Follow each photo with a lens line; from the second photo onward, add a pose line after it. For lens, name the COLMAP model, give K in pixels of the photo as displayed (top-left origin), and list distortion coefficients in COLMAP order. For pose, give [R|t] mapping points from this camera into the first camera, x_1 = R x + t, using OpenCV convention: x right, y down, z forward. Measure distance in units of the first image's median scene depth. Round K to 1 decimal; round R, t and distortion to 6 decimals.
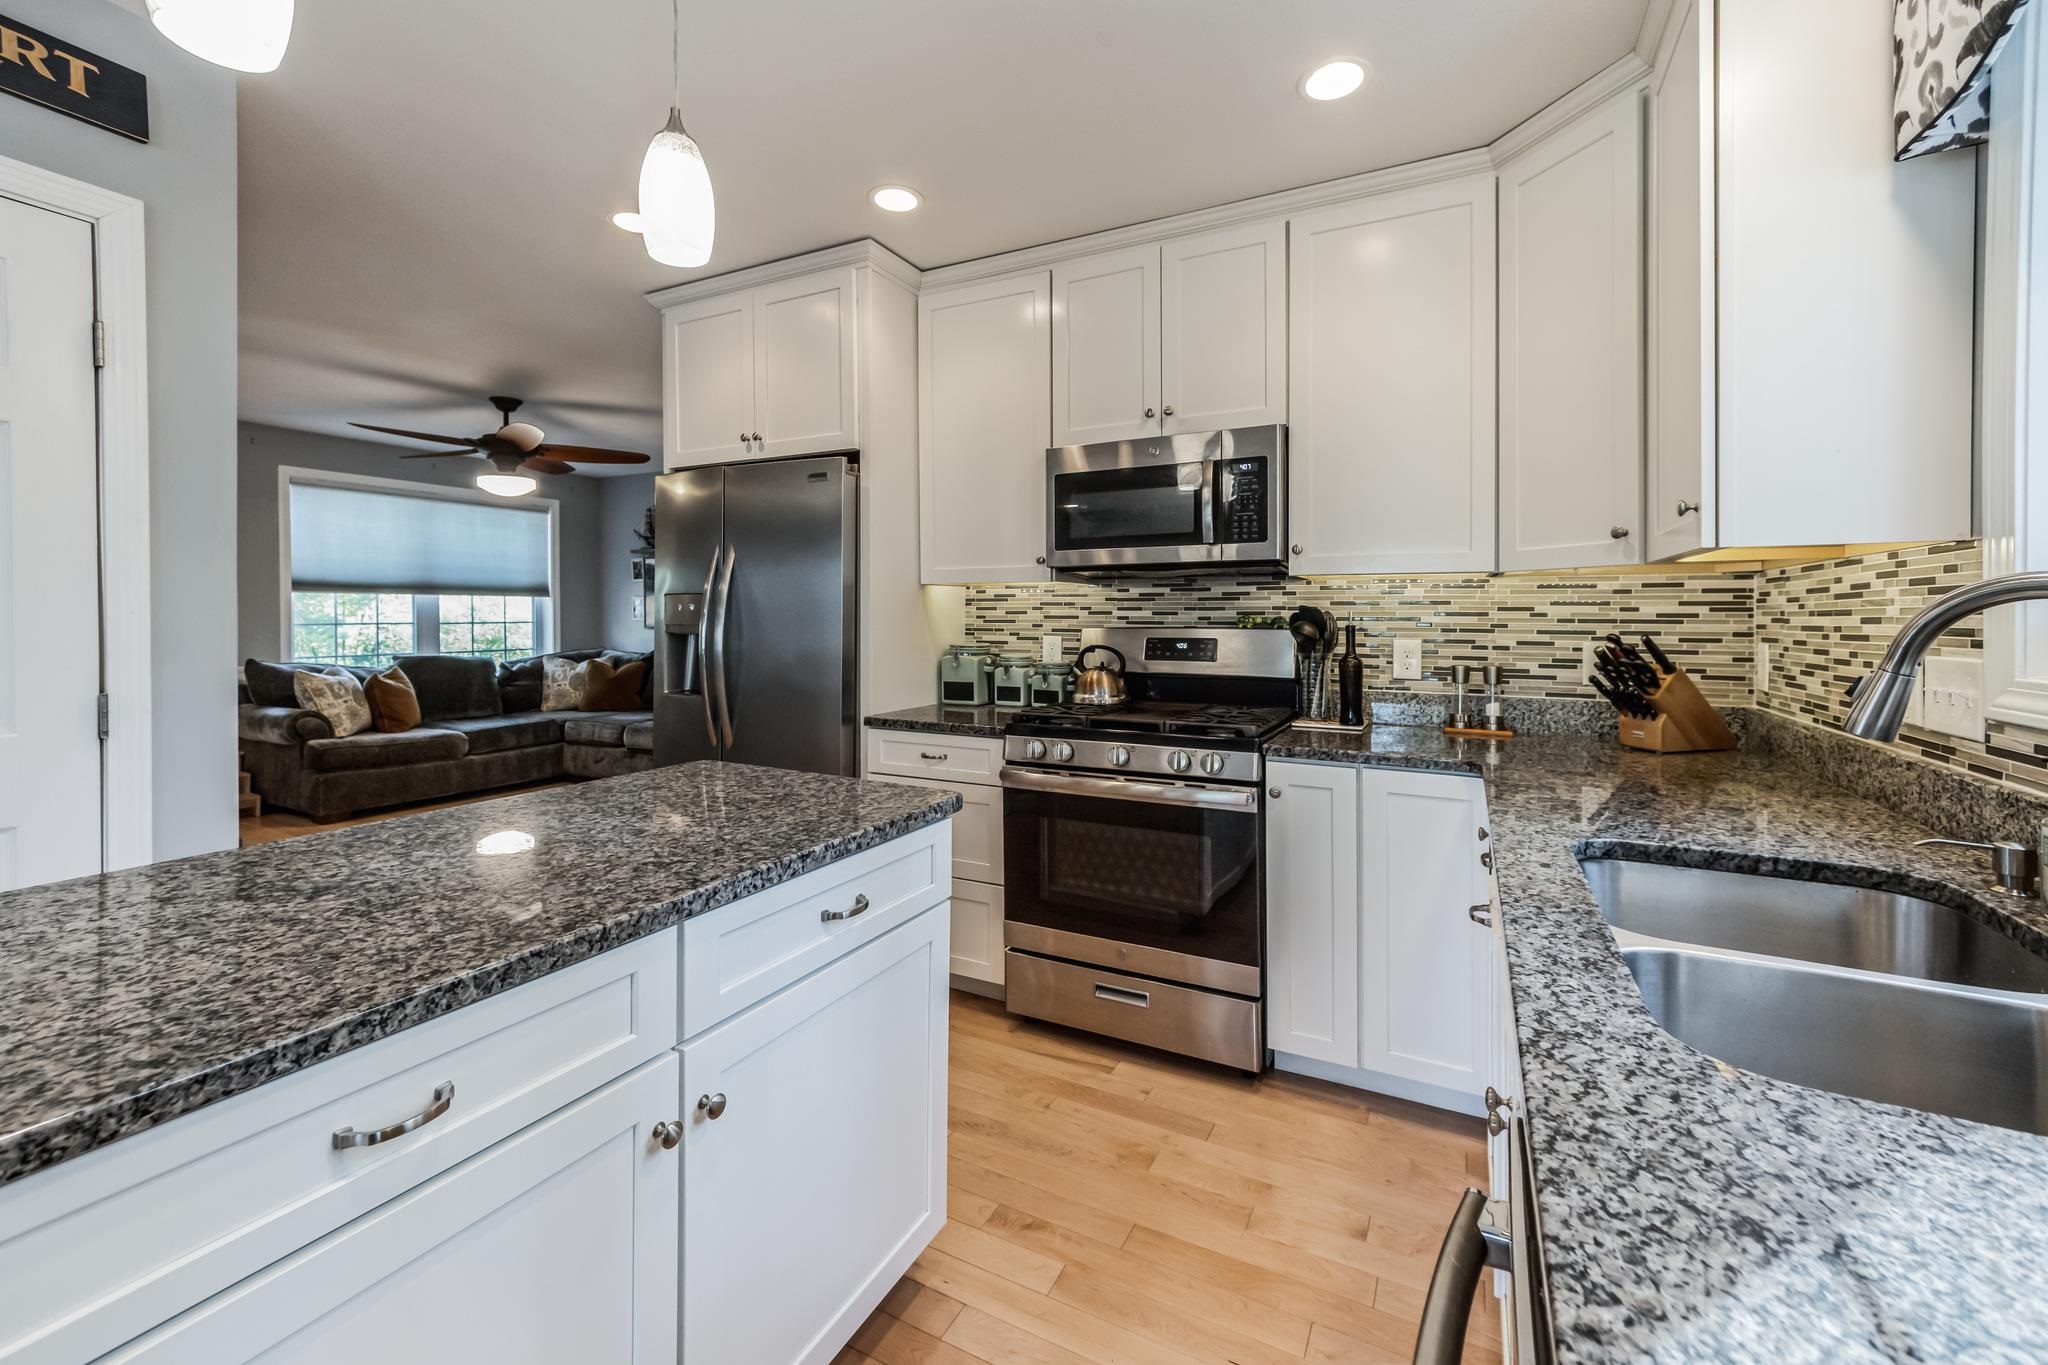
lens RADIAL K [[809.3, 0, 1046.1], [0, 809.3, 614.4], [0, 0, 1]] dist [-0.009496, 0.001739]
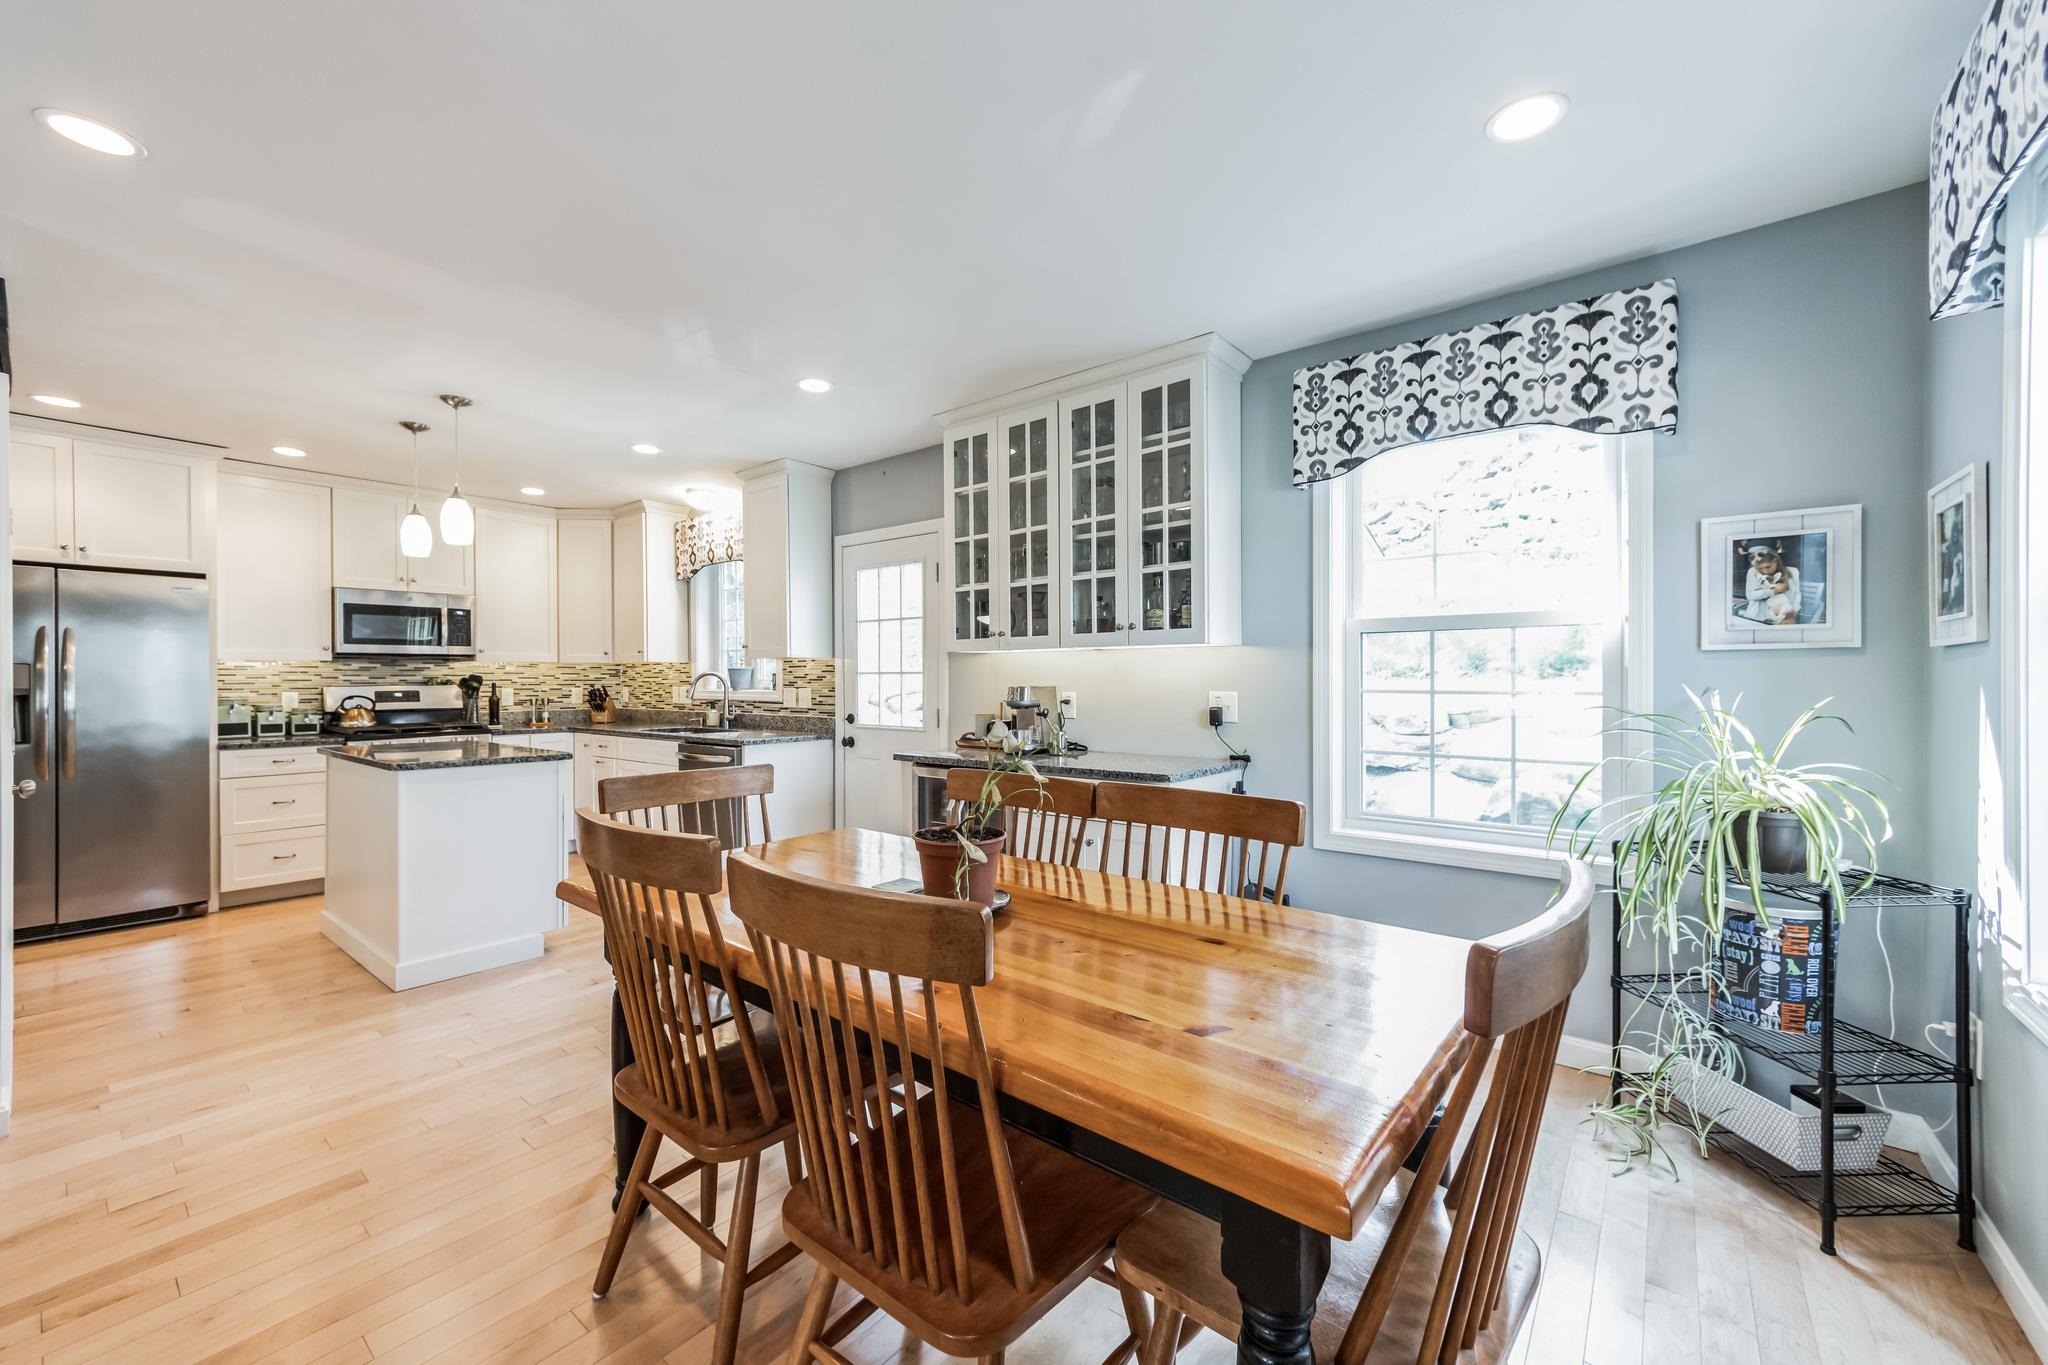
lens RADIAL K [[809.3, 0, 1015.5], [0, 809.3, 681.4], [0, 0, 1]] dist [-0.009496, 0.001739]
pose [[0.189250, -0.008806, 0.981890, -1.547359], [0.000591, 0.999961, 0.008854, -0.009915], [-0.981929, -0.001095, 0.189247, -0.878645]]
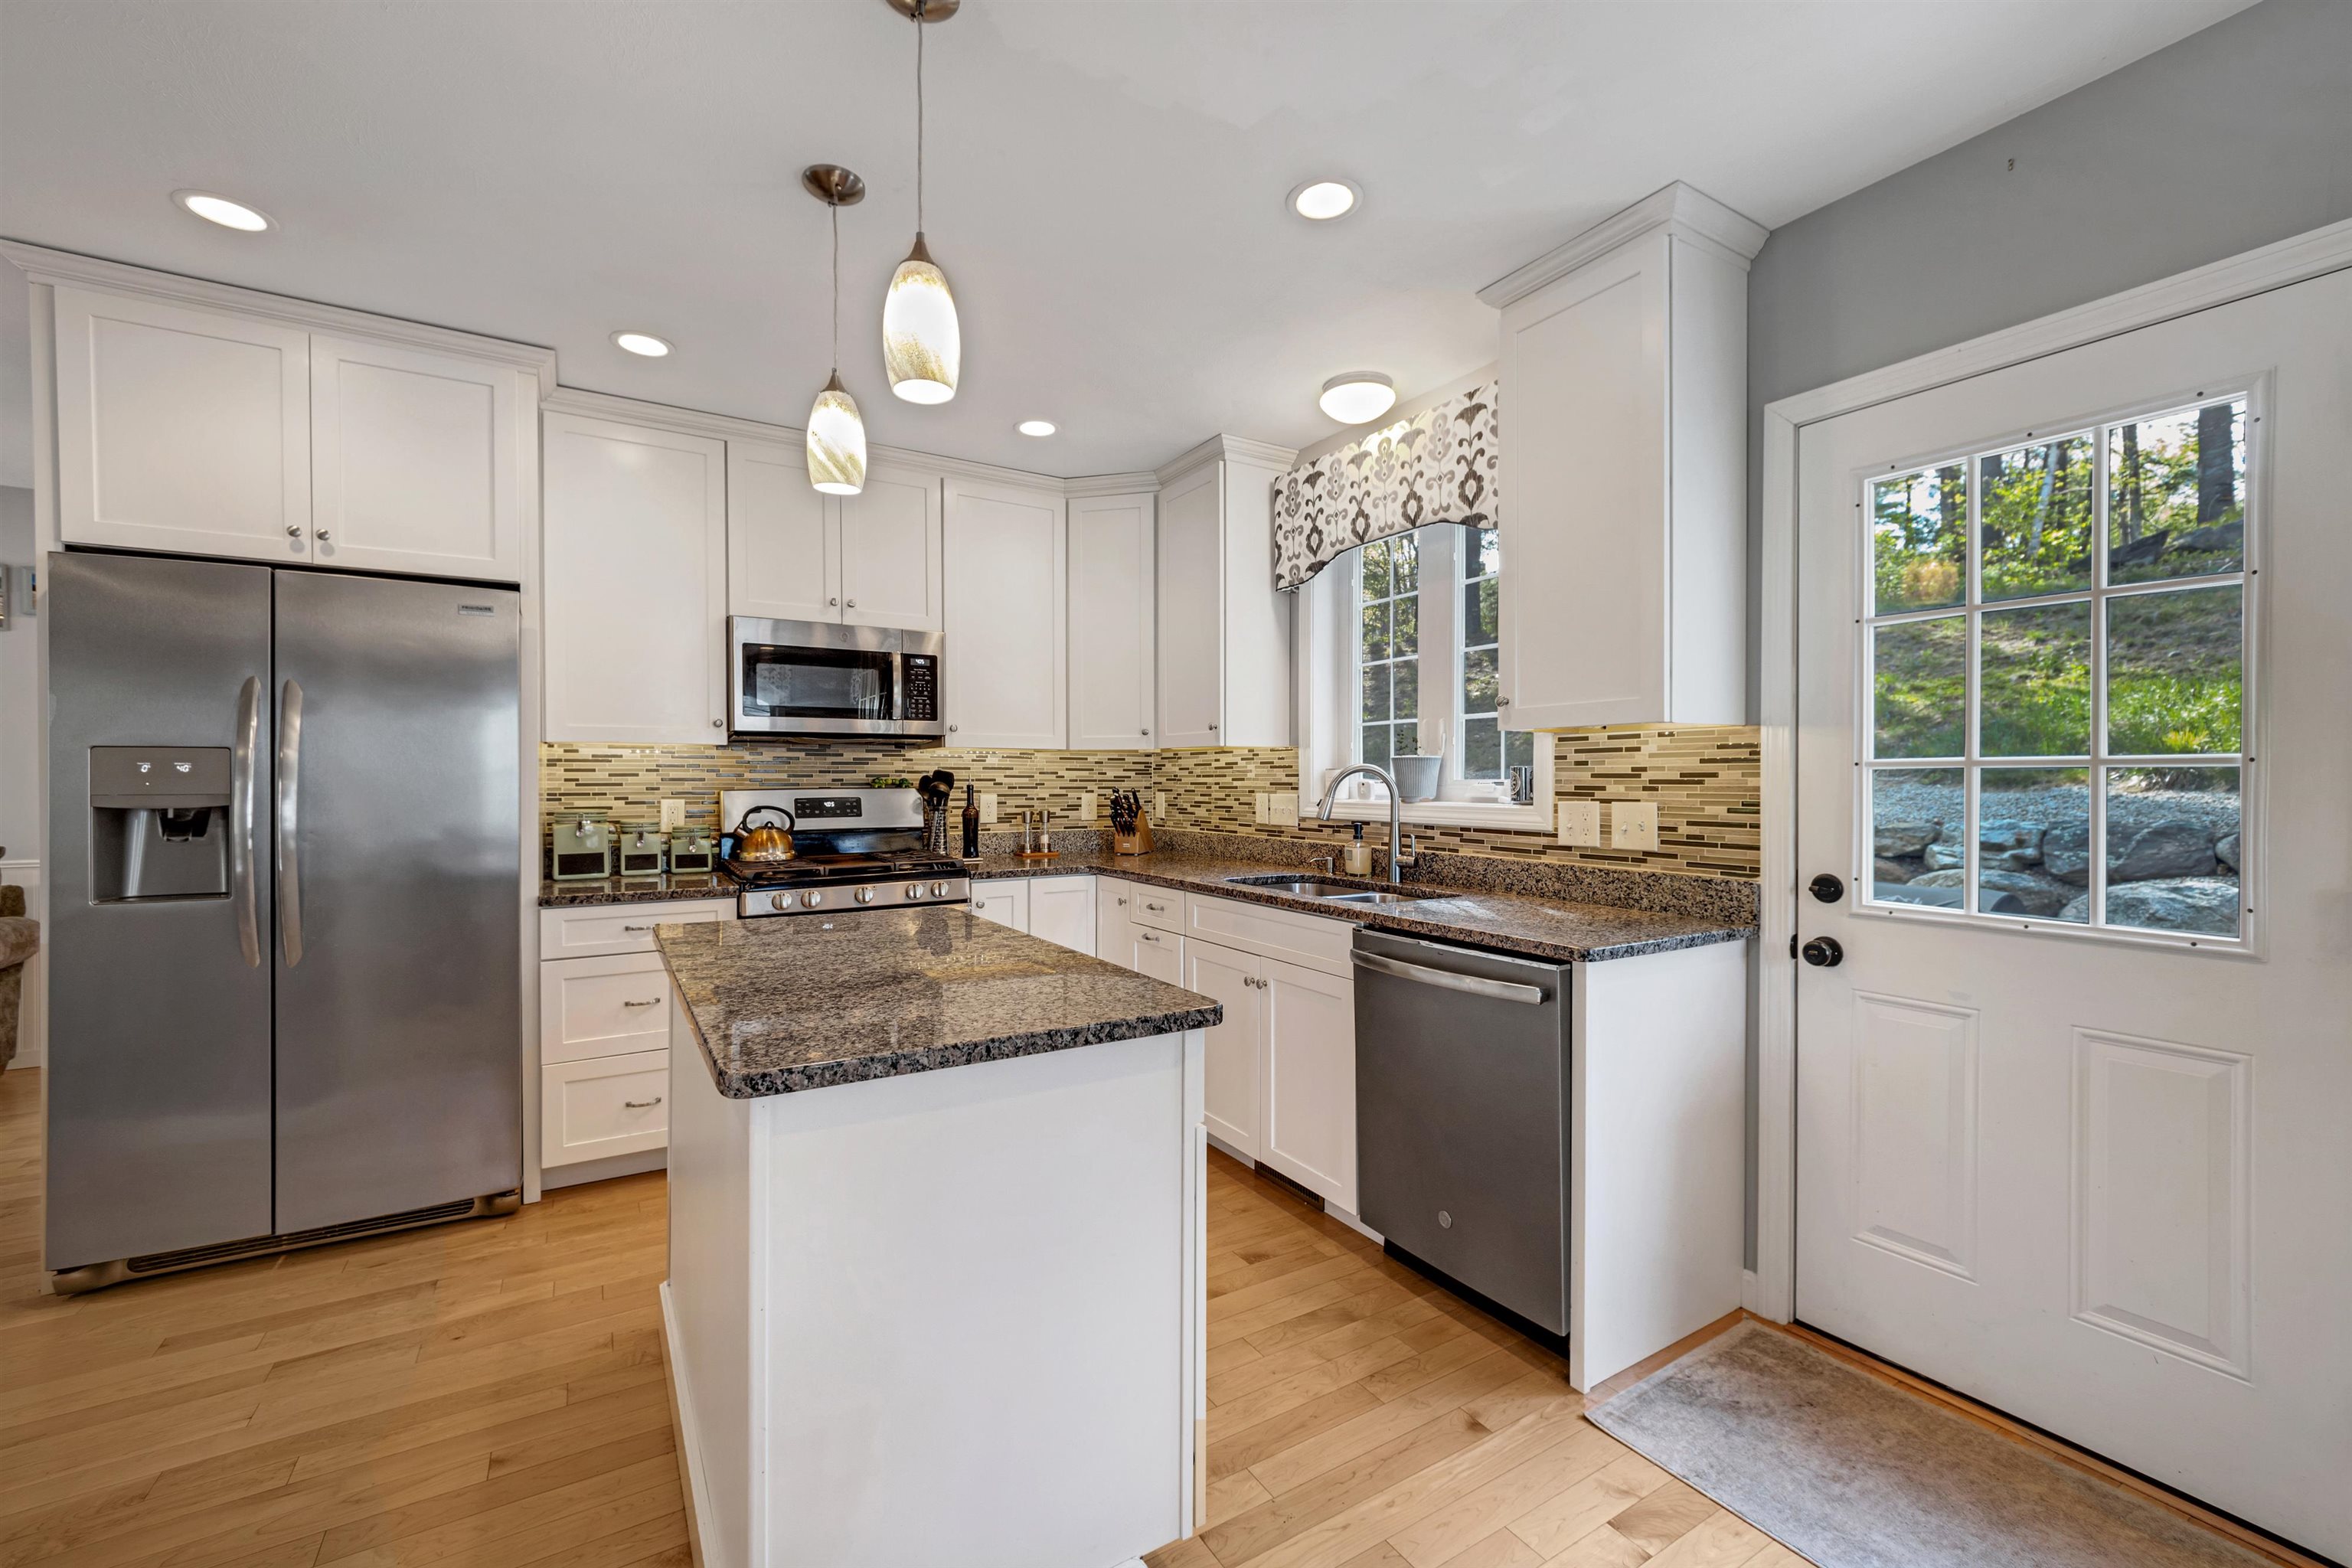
lens RADIAL K [[946.2, 0, 1163.3], [0, 946.2, 786.0], [0, 0, 1]] dist [-0.000754, -0.001658]
pose [[0.515719, -0.010772, 0.856690, -0.776543], [-0.000656, 0.999916, 0.012968, -0.004915], [-0.856758, -0.007250, 0.515669, -0.093819]]
